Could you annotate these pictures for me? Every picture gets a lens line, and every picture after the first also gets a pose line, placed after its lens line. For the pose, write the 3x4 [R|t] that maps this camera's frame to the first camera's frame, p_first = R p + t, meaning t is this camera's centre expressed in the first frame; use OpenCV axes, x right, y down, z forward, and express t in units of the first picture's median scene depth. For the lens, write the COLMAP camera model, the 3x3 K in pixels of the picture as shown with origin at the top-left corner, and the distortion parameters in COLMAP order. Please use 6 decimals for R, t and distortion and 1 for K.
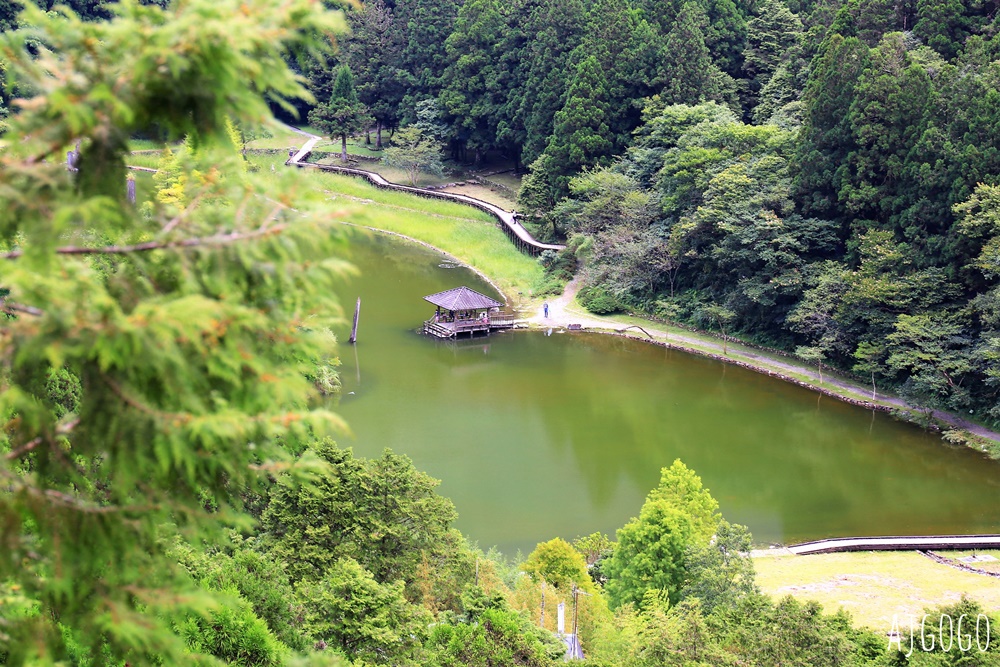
lens RADIAL K [[2854.1, 0, 500.0], [0, 2854.1, 333.5], [0, 0, 1]] dist [0.569153, 0.388845]
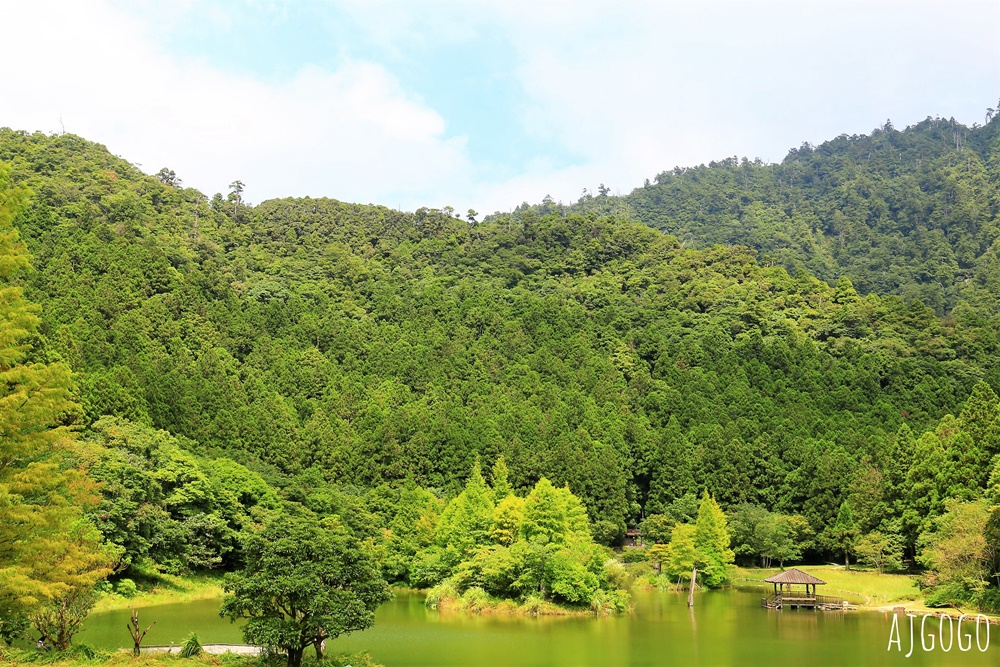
lens RADIAL K [[1138.3, 0, 500.0], [0, 1138.3, 333.5], [0, 0, 1]] dist [0.012315, 0.182882]
pose [[0.849463, -0.100284, -0.518030, 0.111960], [-0.118893, 0.920146, -0.373089, 0.069001], [0.514078, 0.378515, 0.769707, 0.435438]]
